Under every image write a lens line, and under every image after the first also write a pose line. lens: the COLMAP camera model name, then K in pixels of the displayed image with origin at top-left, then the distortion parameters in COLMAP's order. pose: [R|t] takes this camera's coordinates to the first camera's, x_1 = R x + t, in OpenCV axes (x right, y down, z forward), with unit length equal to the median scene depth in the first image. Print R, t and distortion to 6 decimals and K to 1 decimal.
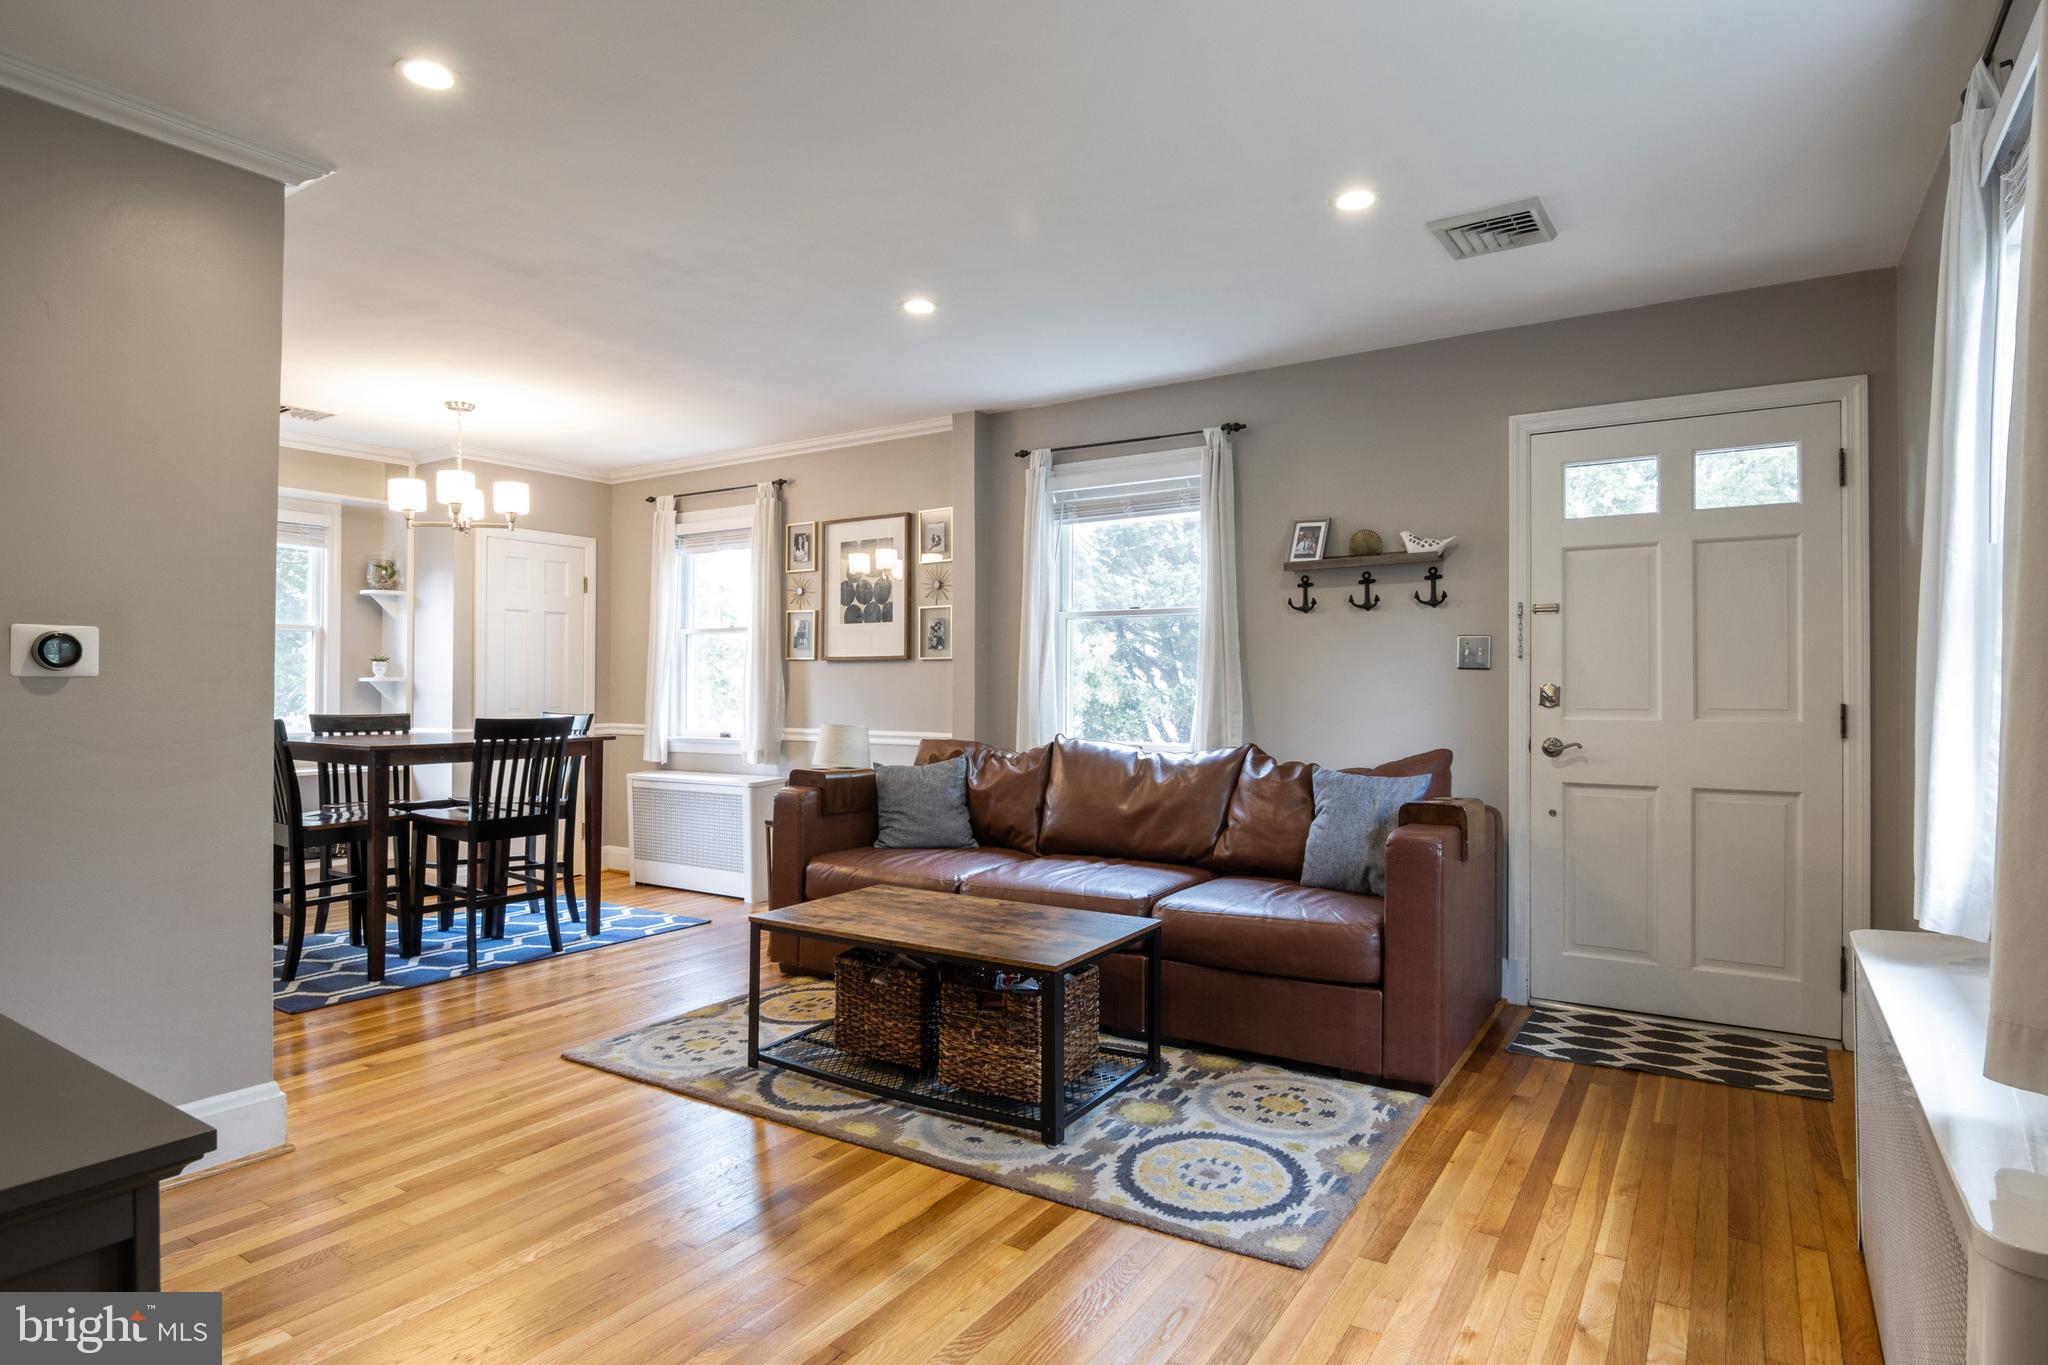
lens RADIAL K [[1092.2, 0, 1046.4], [0, 1092.2, 682.0], [0, 0, 1]] dist [-0.002688, -0.016710]
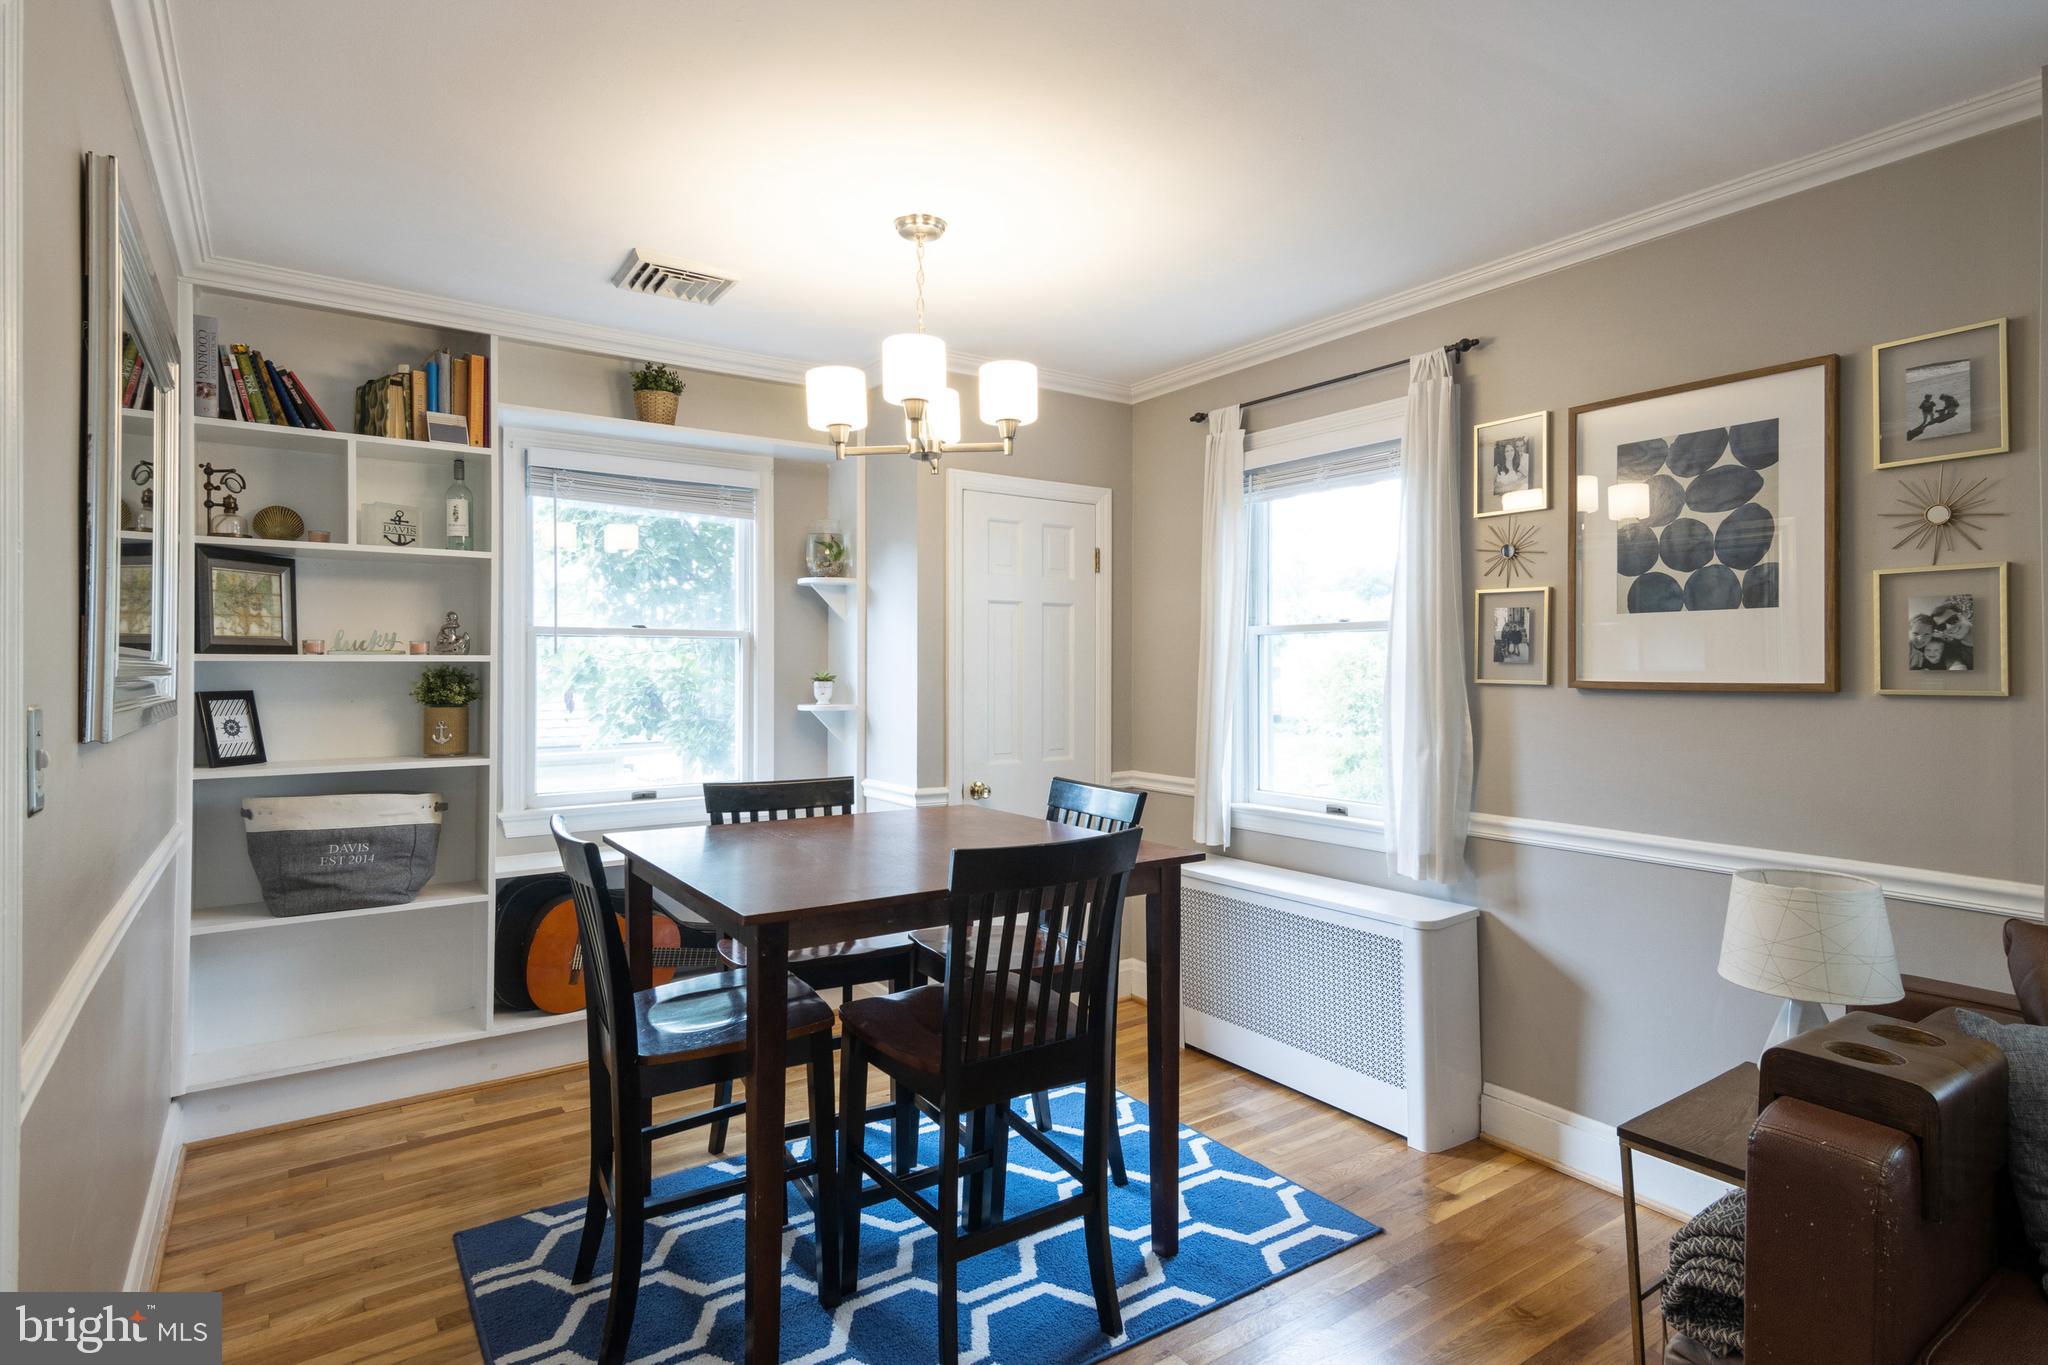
lens RADIAL K [[1037.0, 0, 1037.9], [0, 1037.0, 674.2], [0, 0, 1]] dist [0.023543, -0.017710]
pose [[0.924557, 0.000633, -0.381044, -0.241535], [0.005072, 0.999890, 0.013968, -0.032698], [0.381011, -0.014847, 0.924451, 0.454285]]
